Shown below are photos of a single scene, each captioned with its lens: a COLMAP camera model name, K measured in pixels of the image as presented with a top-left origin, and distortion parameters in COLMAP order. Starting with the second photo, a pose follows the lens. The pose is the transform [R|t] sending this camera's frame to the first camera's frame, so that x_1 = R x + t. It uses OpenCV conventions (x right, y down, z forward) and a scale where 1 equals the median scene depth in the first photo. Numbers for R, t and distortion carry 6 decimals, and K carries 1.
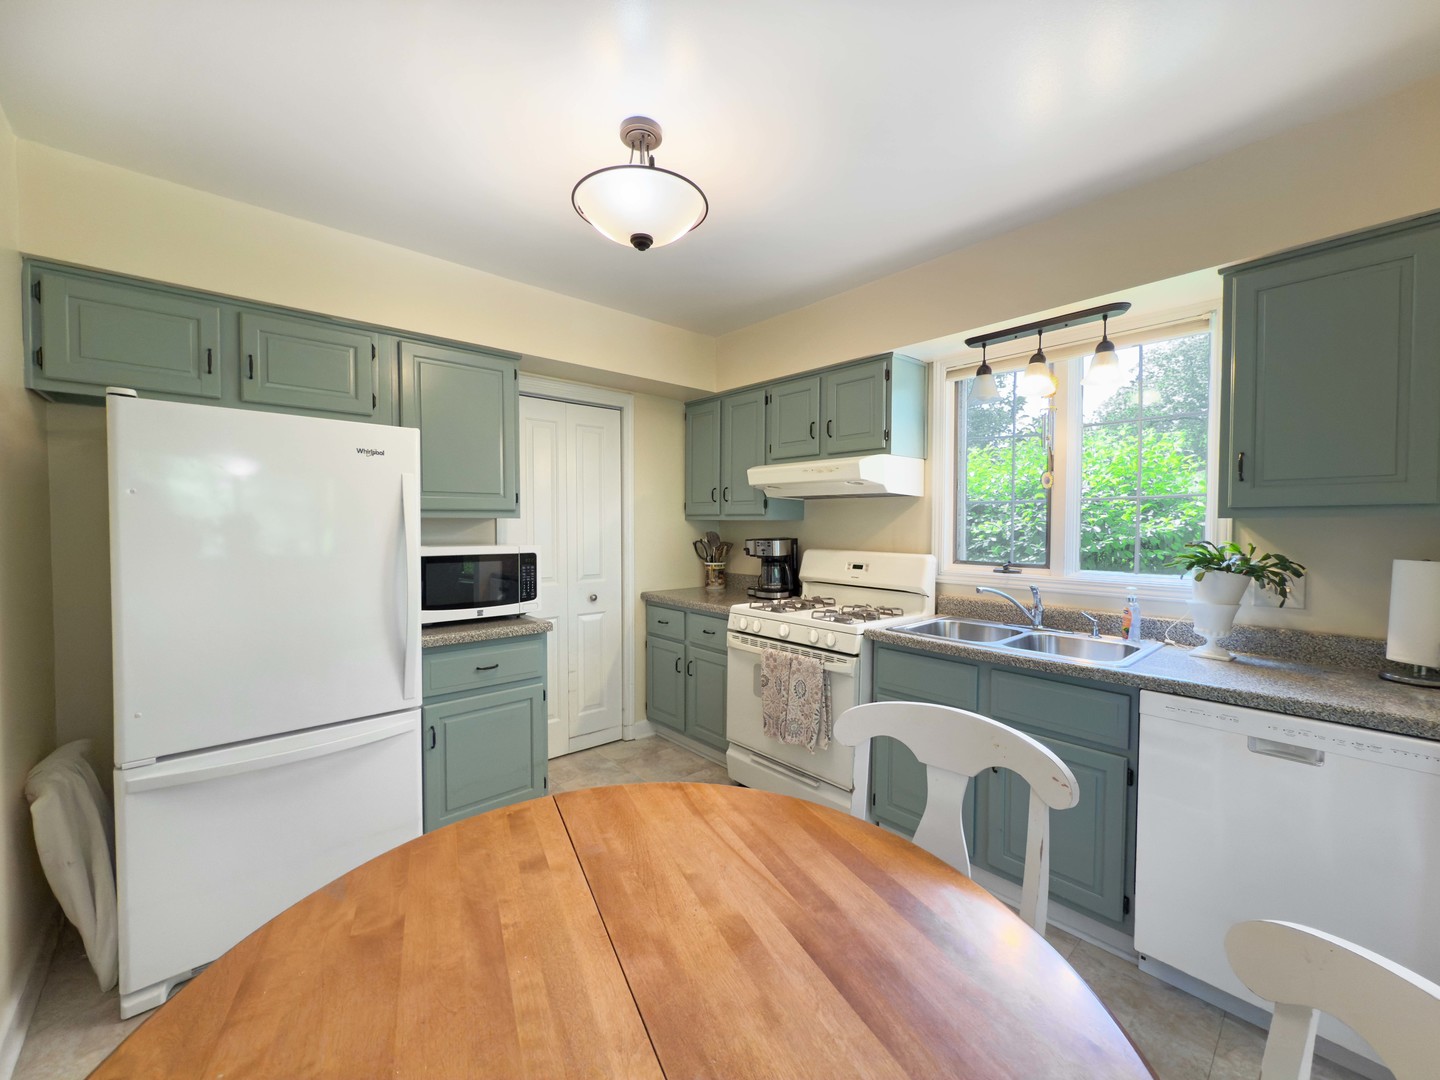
lens RADIAL K [[574.5, 0, 721.1], [0, 574.5, 544.5], [0, 0, 1]] dist [-0.000787, 0.000064]
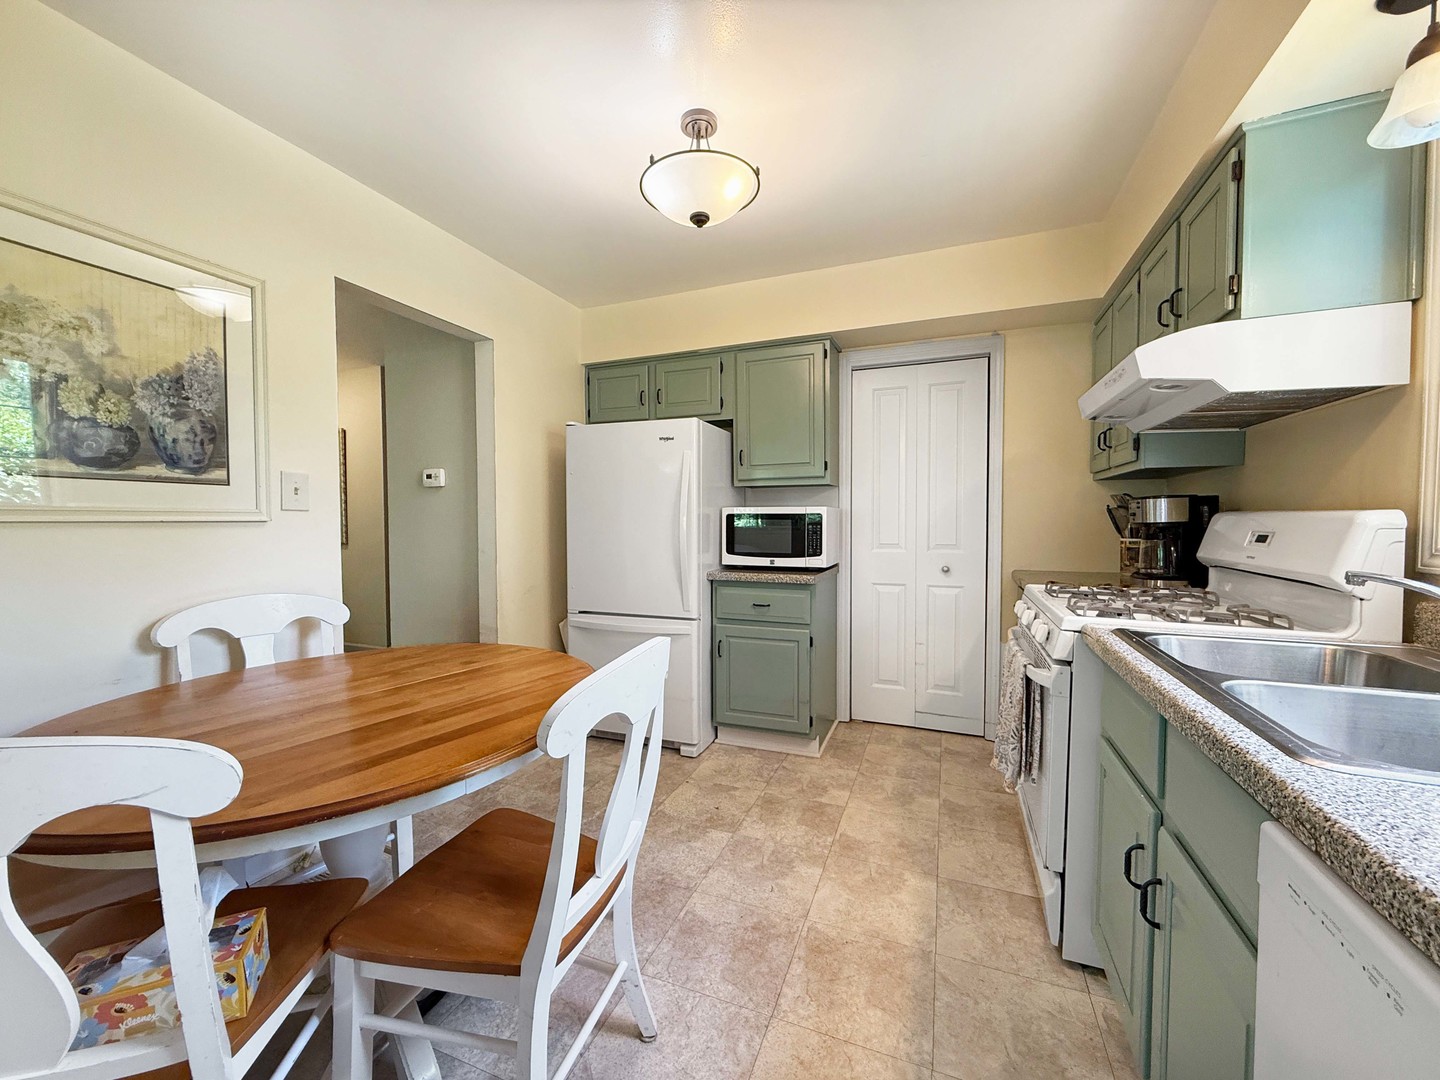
lens RADIAL K [[574.0, 0, 716.4], [0, 574.0, 542.7], [0, 0, 1]] dist [-0.000290, 0.000090]
pose [[0.438174, 0.031146, -0.898350, 0.575221], [-0.028975, 0.999370, 0.020516, 0.053599], [0.898423, 0.017040, 0.438800, 0.341634]]
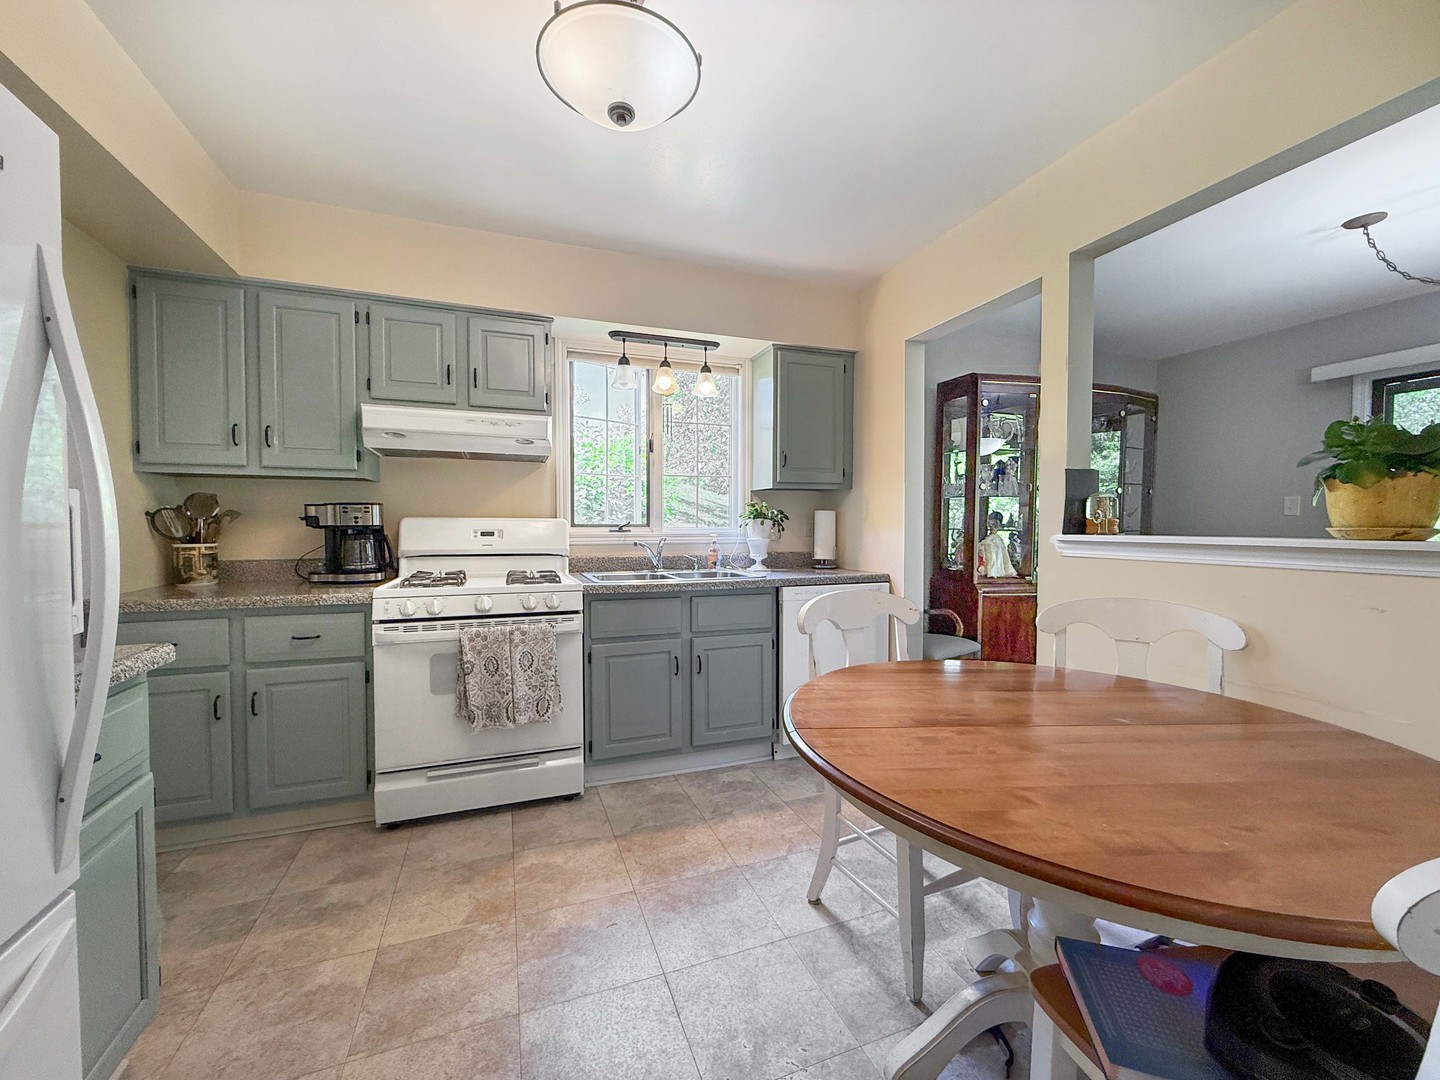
lens RADIAL K [[574.0, 0, 716.4], [0, 574.0, 542.7], [0, 0, 1]] dist [-0.000290, 0.000090]
pose [[0.368080, -0.034731, 0.929145, -0.560754], [0.034750, 0.999118, 0.023580, 0.050987], [-0.929144, 0.023609, 0.368963, 0.362717]]
